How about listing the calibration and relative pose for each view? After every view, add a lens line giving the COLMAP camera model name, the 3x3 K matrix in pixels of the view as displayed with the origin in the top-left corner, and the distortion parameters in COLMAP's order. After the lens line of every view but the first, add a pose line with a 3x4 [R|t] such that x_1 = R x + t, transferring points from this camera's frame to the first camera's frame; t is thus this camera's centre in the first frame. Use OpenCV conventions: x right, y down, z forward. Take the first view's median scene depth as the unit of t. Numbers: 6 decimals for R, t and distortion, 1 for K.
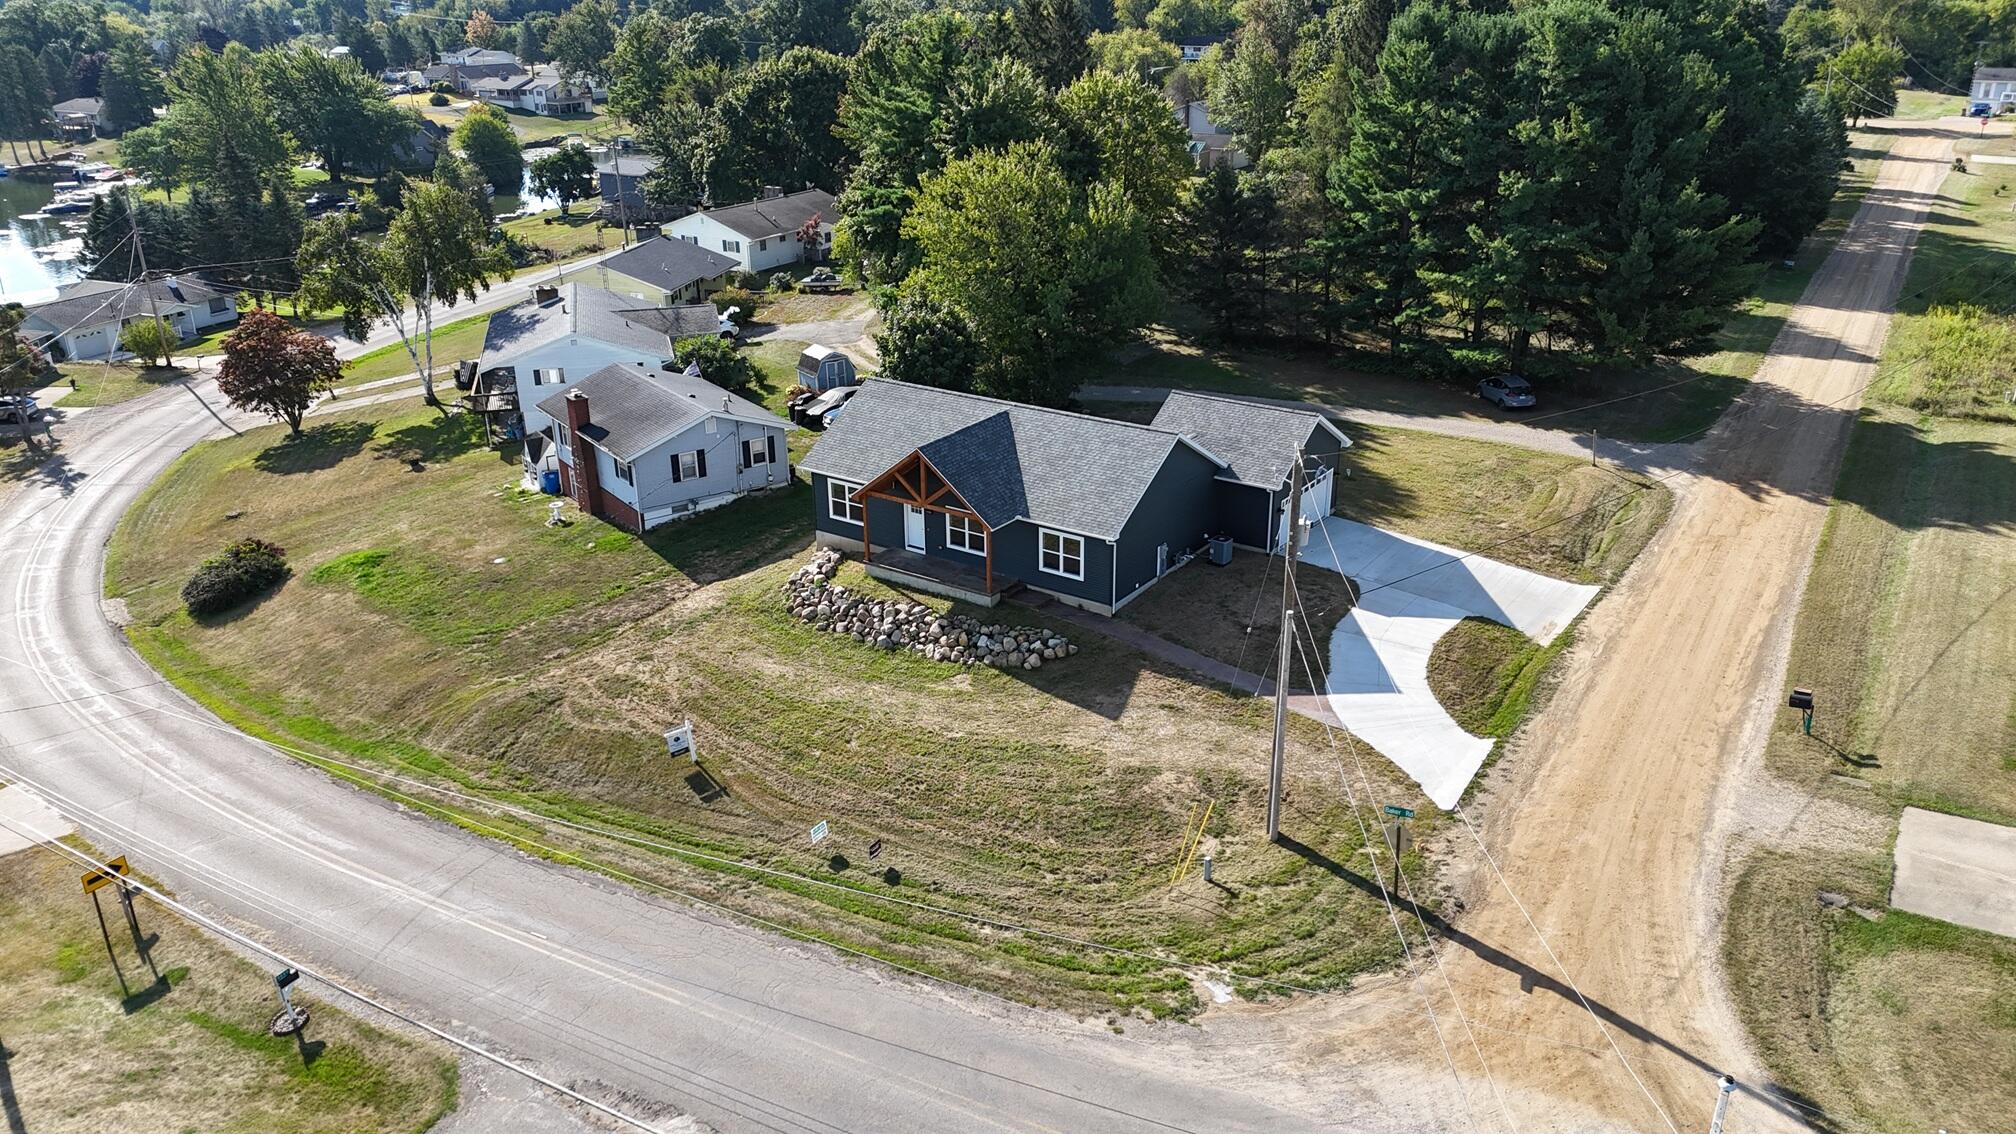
lens RADIAL K [[1476.7, 0, 1011.7], [0, 1476.7, 573.3], [0, 0, 1]] dist [0.071025, -0.066618]
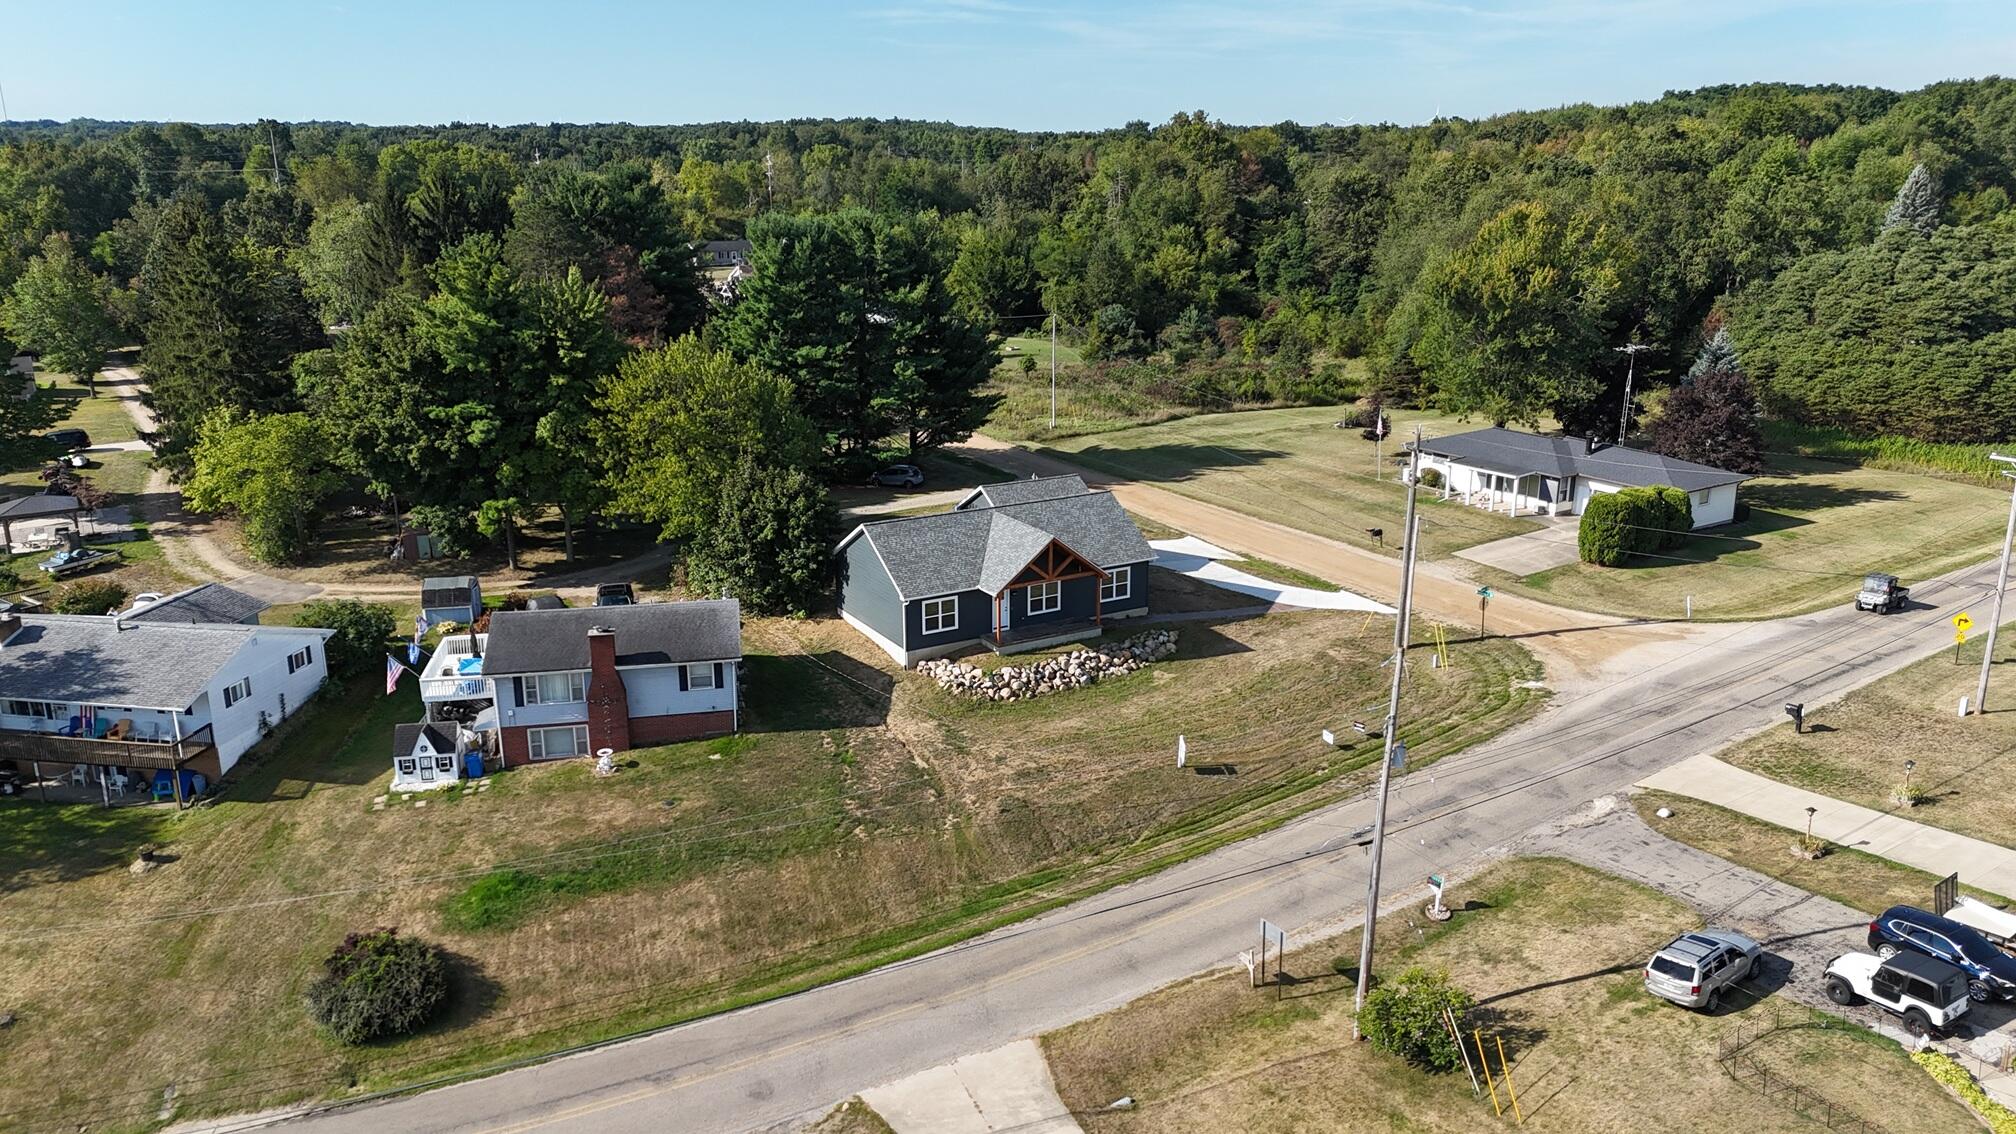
lens RADIAL K [[1479.9, 0, 1013.4], [0, 1479.9, 559.0], [0, 0, 1]] dist [0.075305, -0.084045]
pose [[0.423179, -0.235906, 0.874796, -1.141962], [0.342110, 0.935640, 0.086819, -0.176606], [-0.838976, 0.262536, 0.476649, 0.356904]]
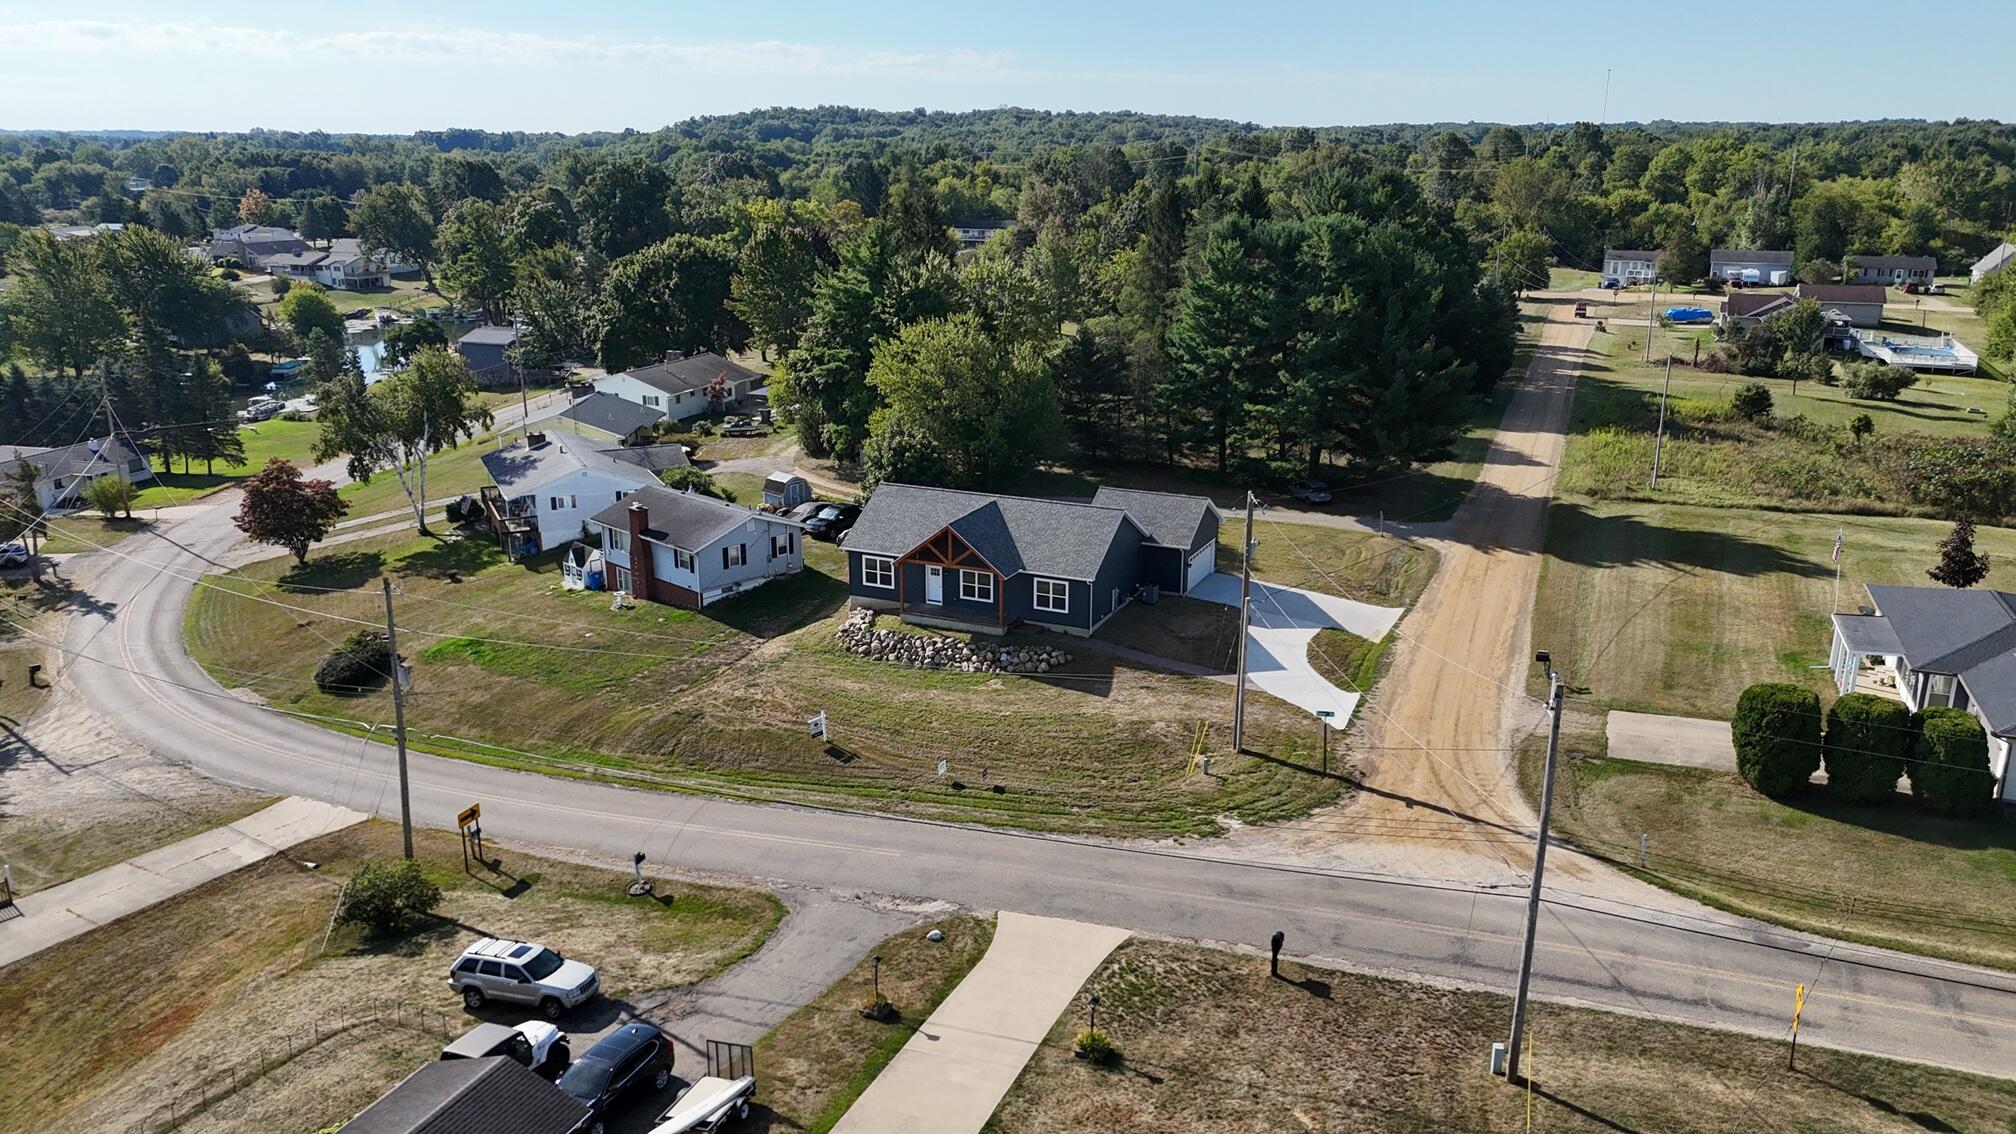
lens RADIAL K [[1475.9, 0, 1013.4], [0, 1475.9, 567.5], [0, 0, 1]] dist [0.098565, -0.125106]
pose [[0.984343, -0.037033, 0.172331, -0.223185], [0.055885, 0.992809, -0.105860, 0.098789], [-0.167172, 0.113833, 0.979334, -0.351817]]
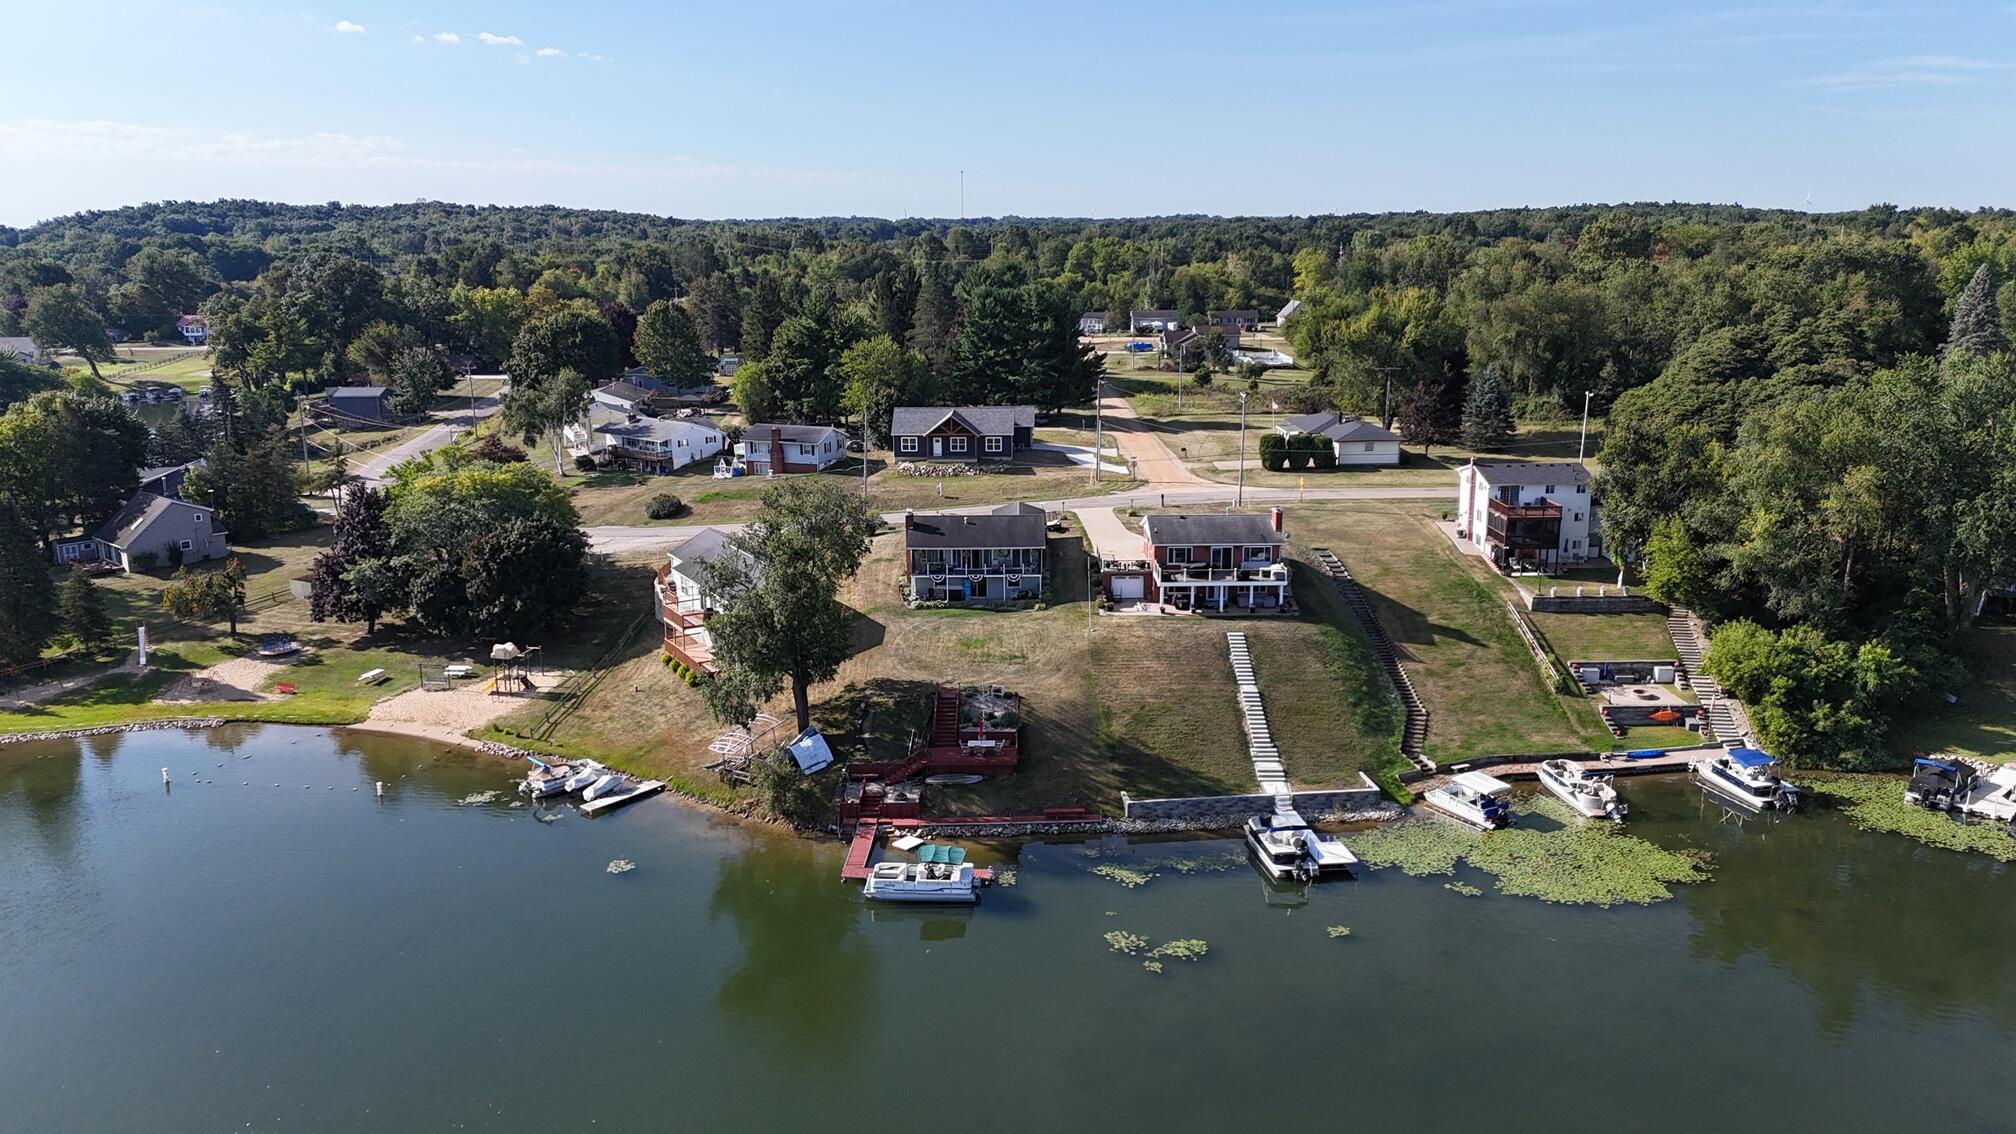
lens RADIAL K [[1475.9, 0, 1013.4], [0, 1475.9, 567.5], [0, 0, 1]] dist [0.098565, -0.125106]
pose [[0.835817, -0.118218, 0.536129, -1.587704], [0.207509, 0.972125, -0.109147, 0.573331], [-0.508282, 0.202478, 0.837050, -1.592851]]
